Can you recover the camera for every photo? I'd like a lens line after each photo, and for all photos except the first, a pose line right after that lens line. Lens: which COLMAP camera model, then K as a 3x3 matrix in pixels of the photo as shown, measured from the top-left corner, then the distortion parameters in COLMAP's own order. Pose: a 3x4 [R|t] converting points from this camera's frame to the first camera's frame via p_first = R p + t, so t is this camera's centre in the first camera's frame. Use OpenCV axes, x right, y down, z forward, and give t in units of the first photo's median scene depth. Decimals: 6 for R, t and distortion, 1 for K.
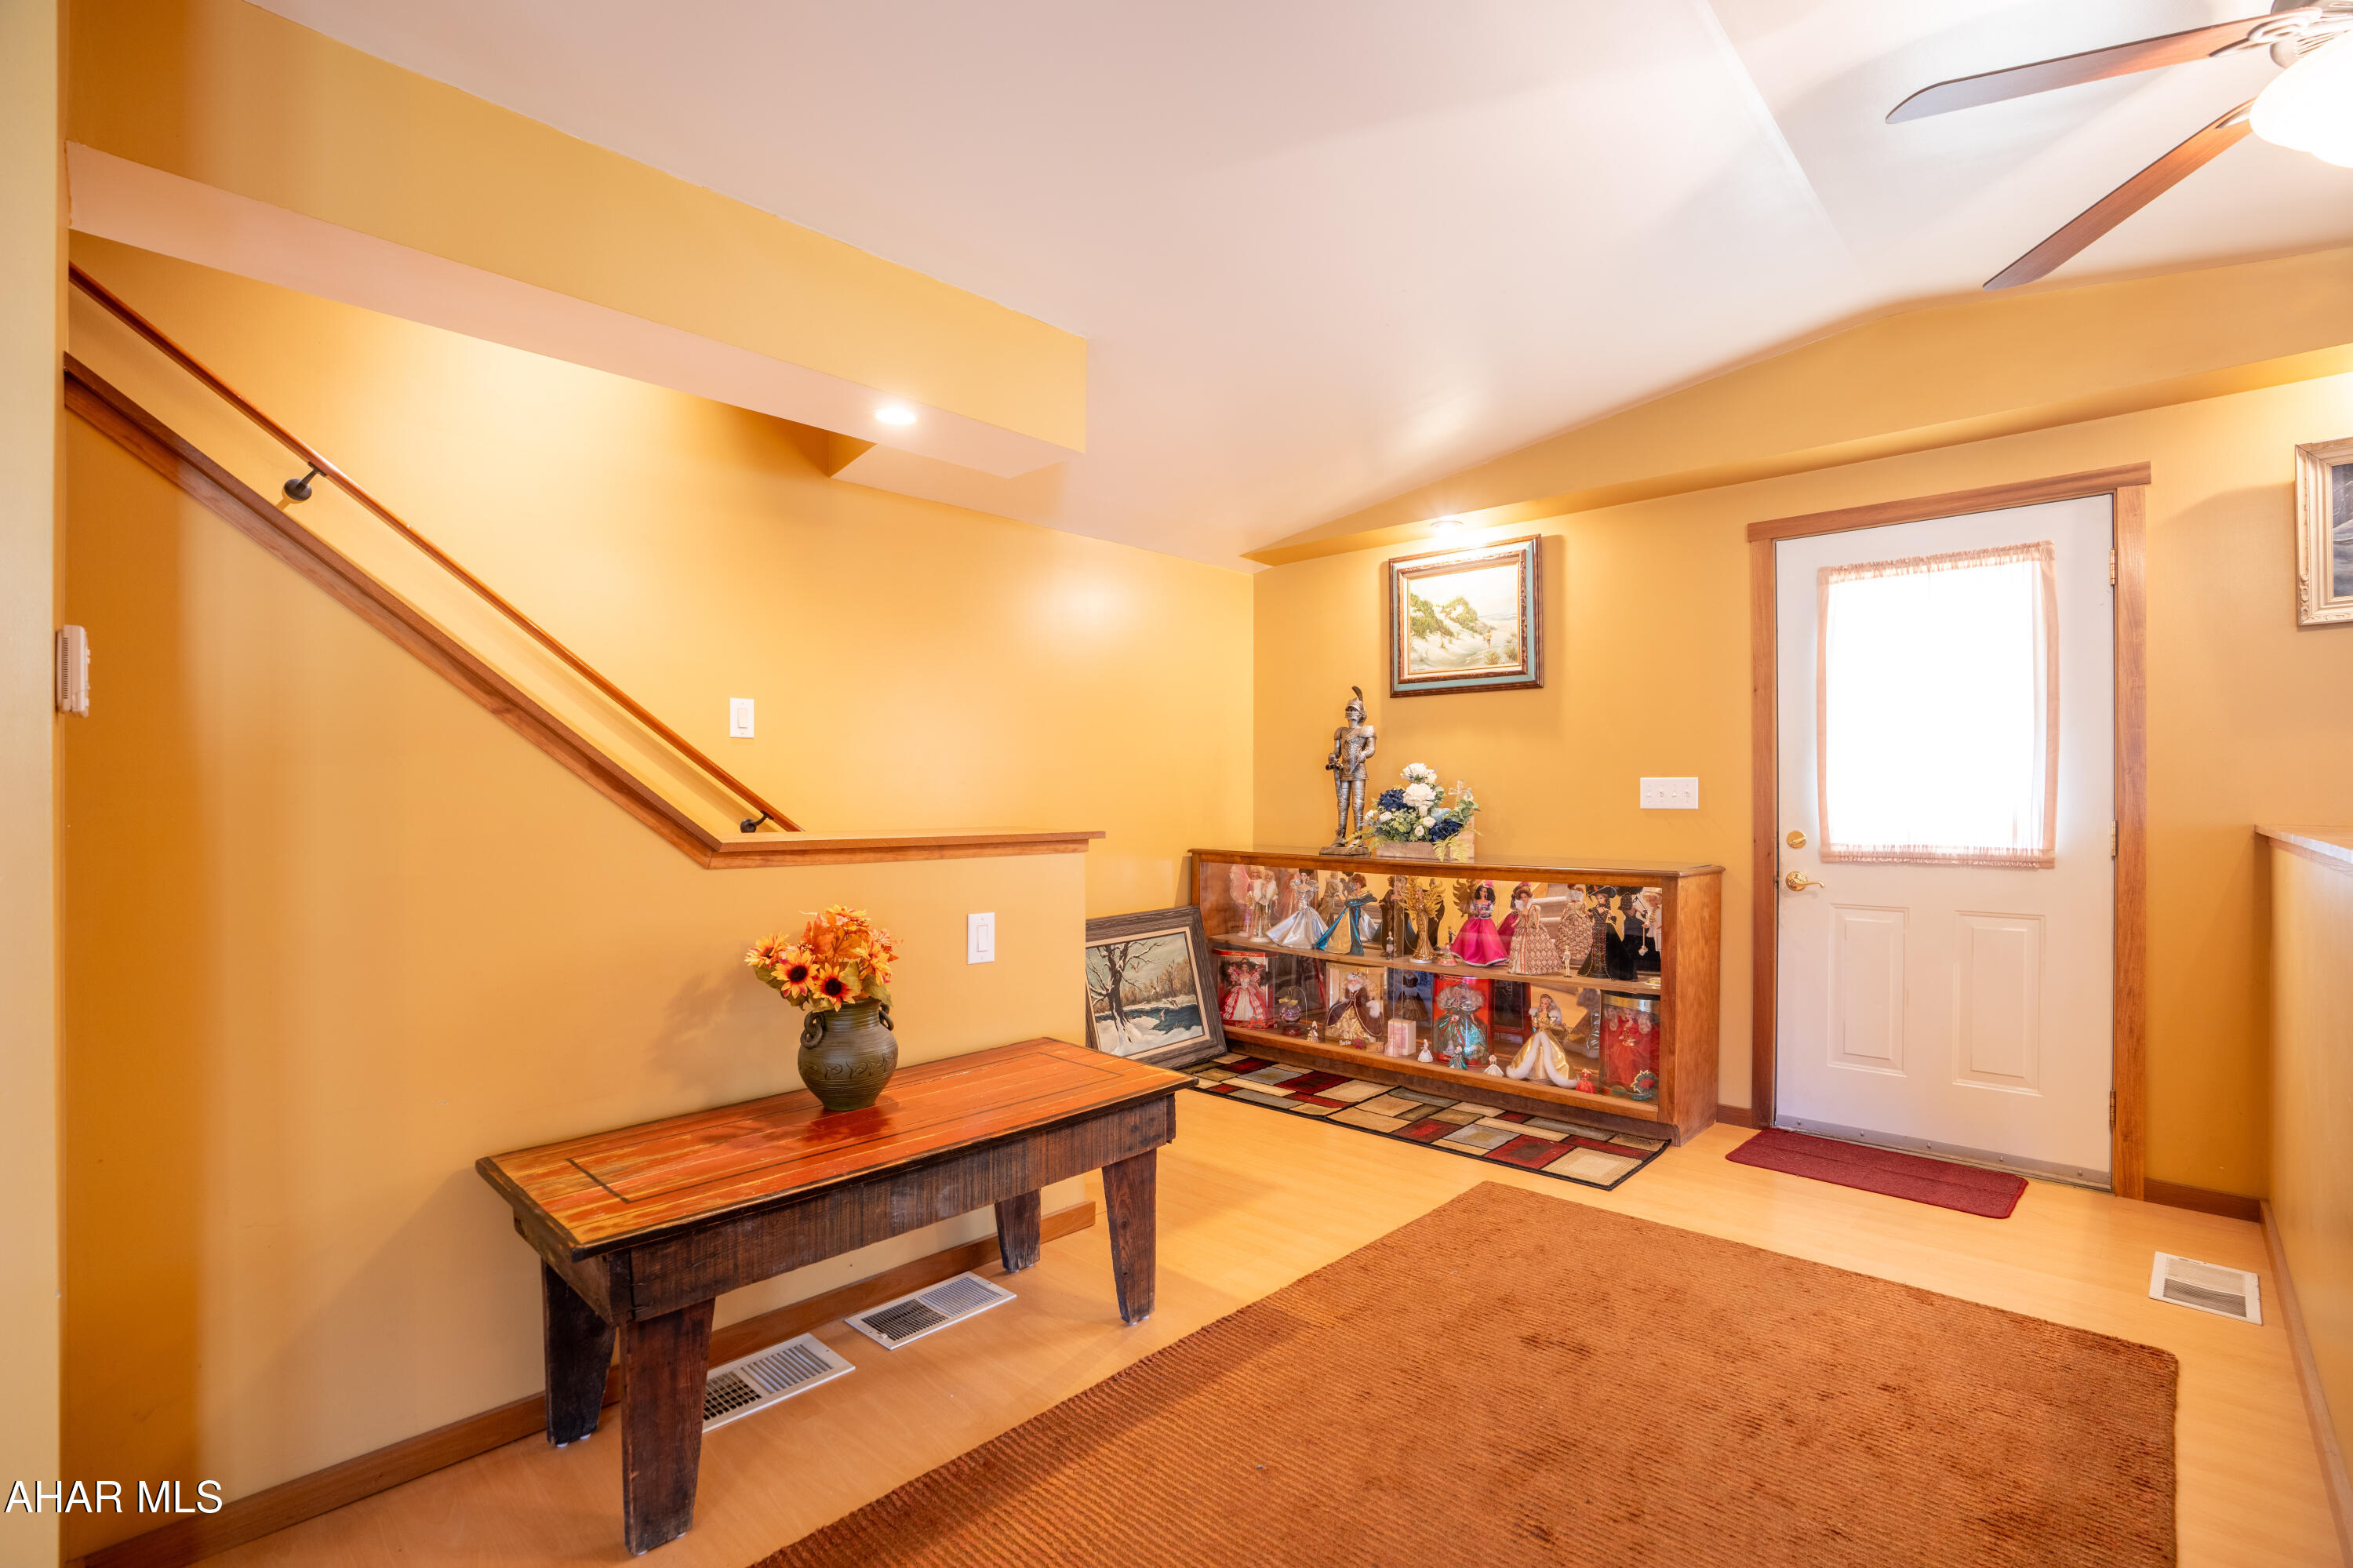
lens RADIAL K [[1081.2, 0, 1181.5], [0, 1081.2, 795.9], [0, 0, 1]] dist [-0.069751, 0.026342]
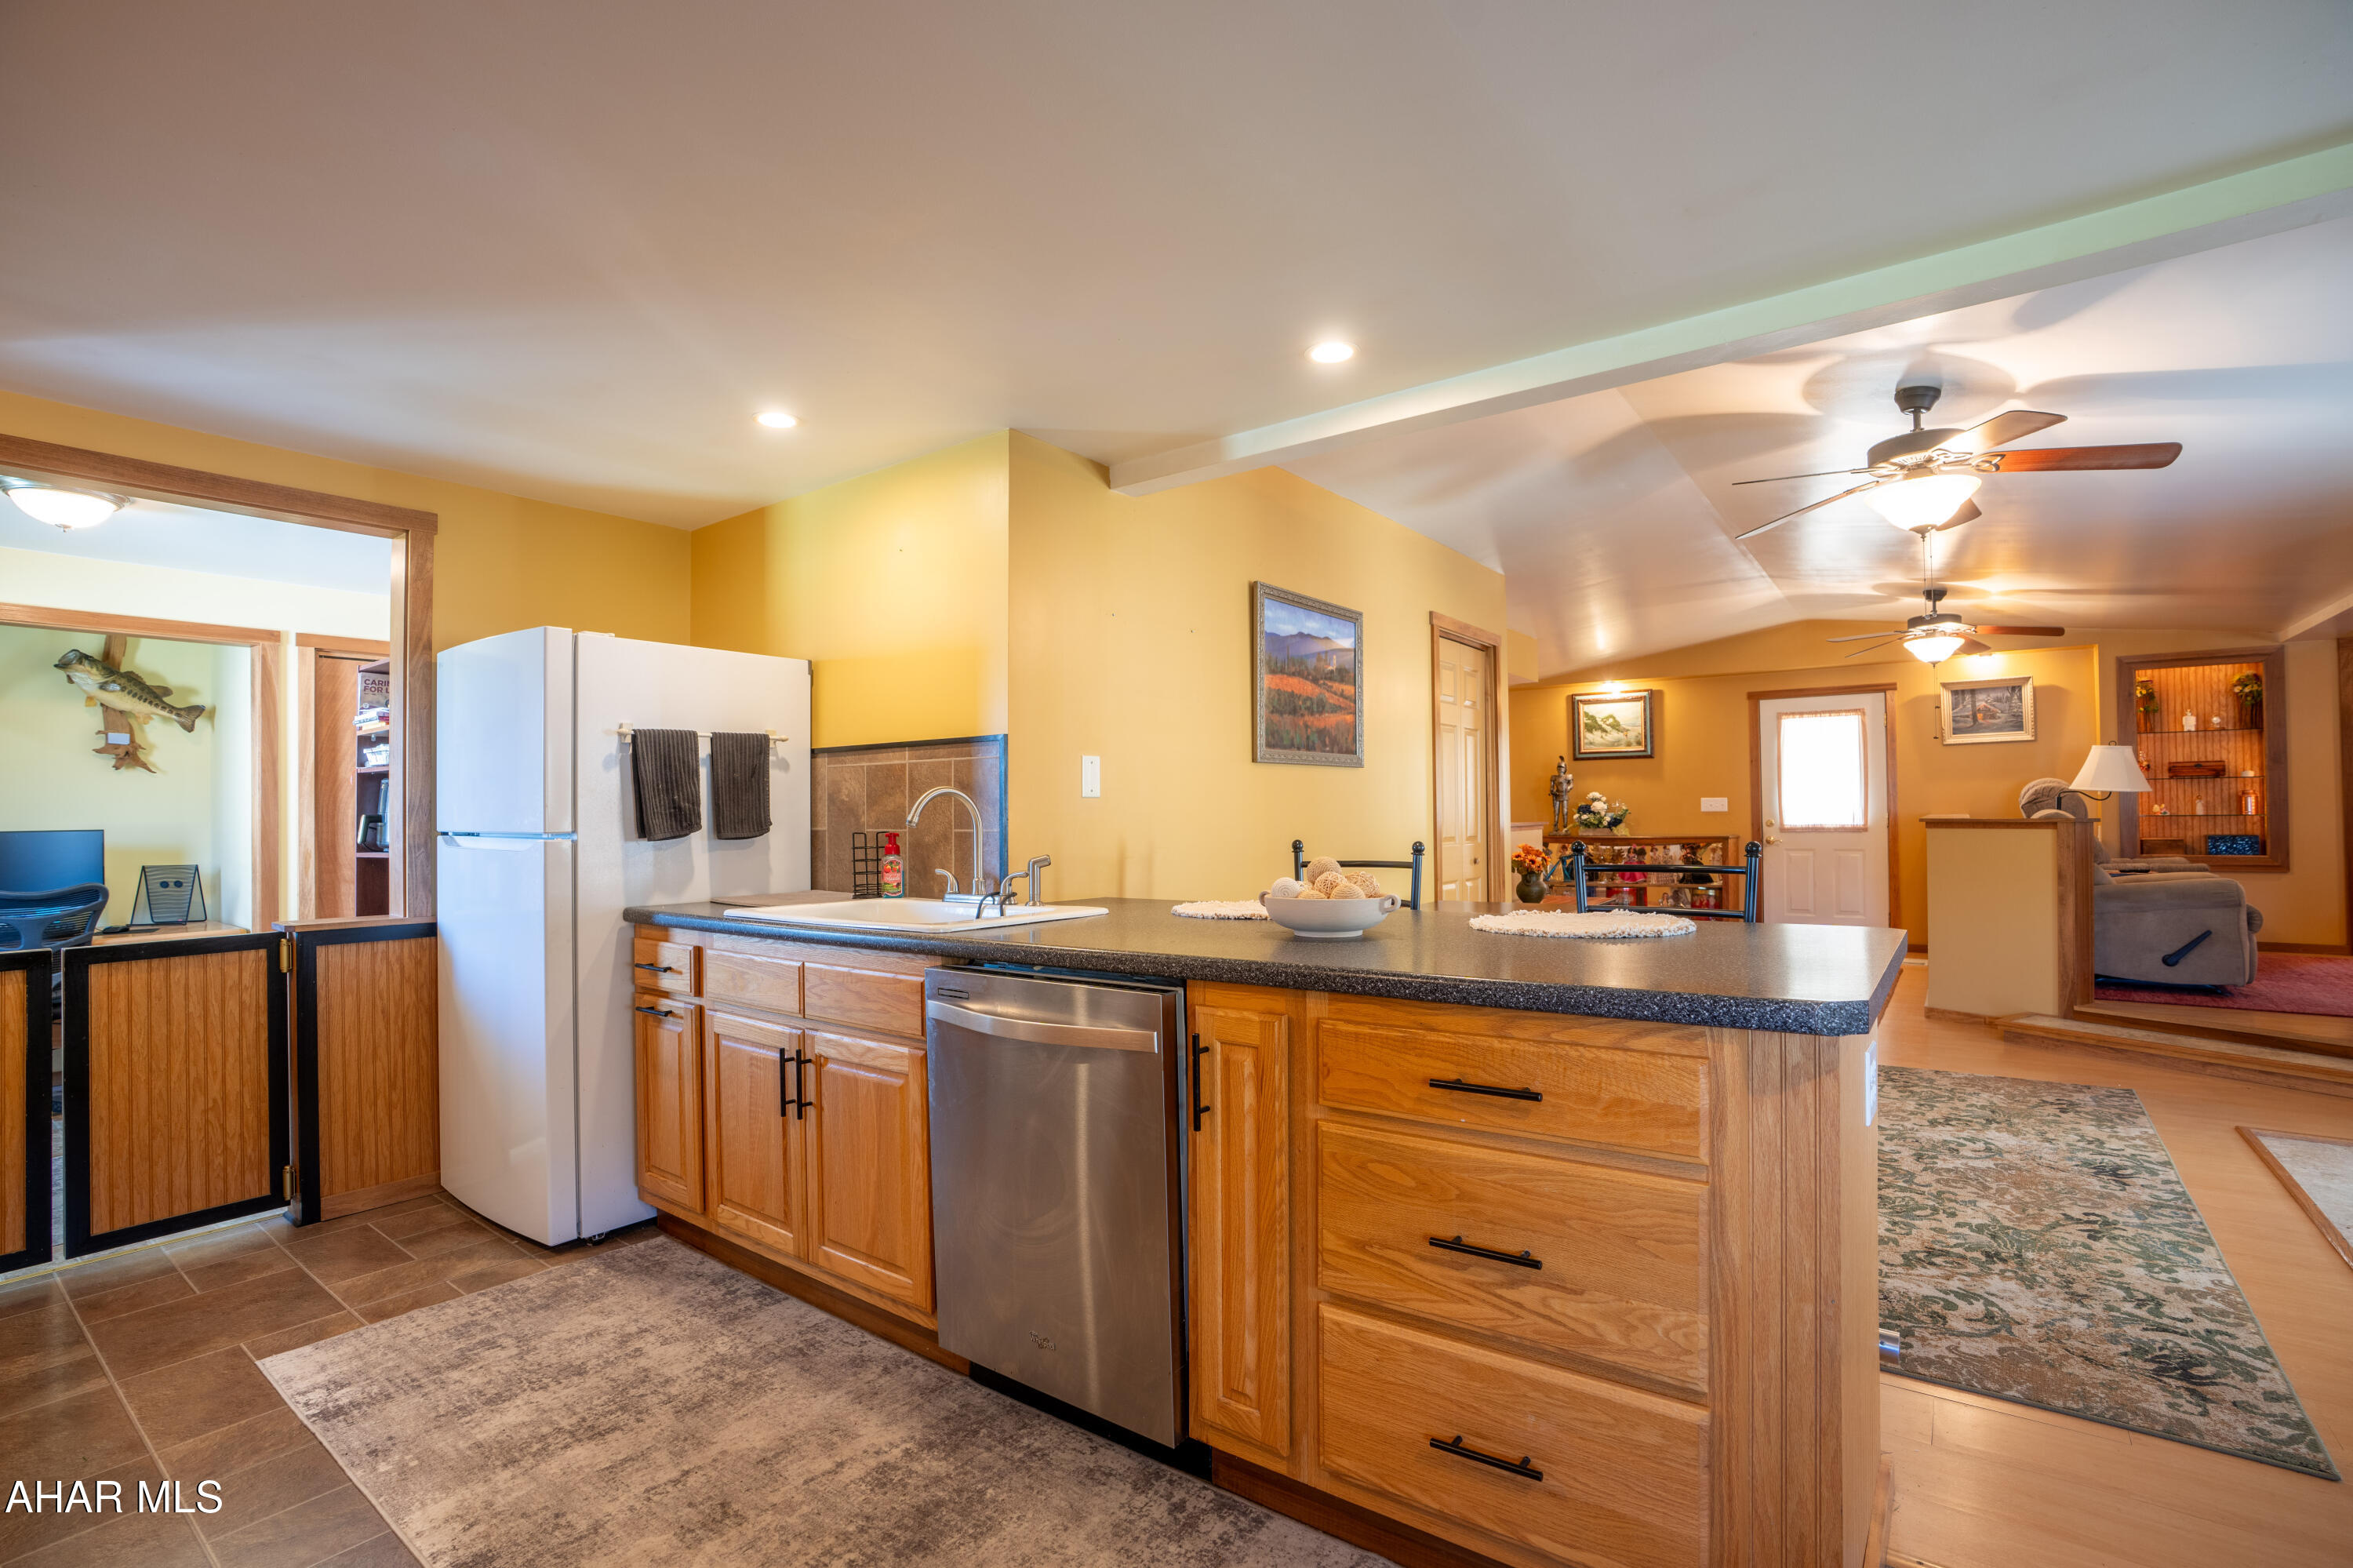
lens RADIAL K [[1081.2, 0, 1181.5], [0, 1081.2, 795.9], [0, 0, 1]] dist [-0.069751, 0.026342]
pose [[0.992539, -0.008474, 0.121631, -0.915230], [0.010573, 0.999806, -0.016625, 0.004079], [-0.121467, 0.017787, 0.992436, -1.087834]]
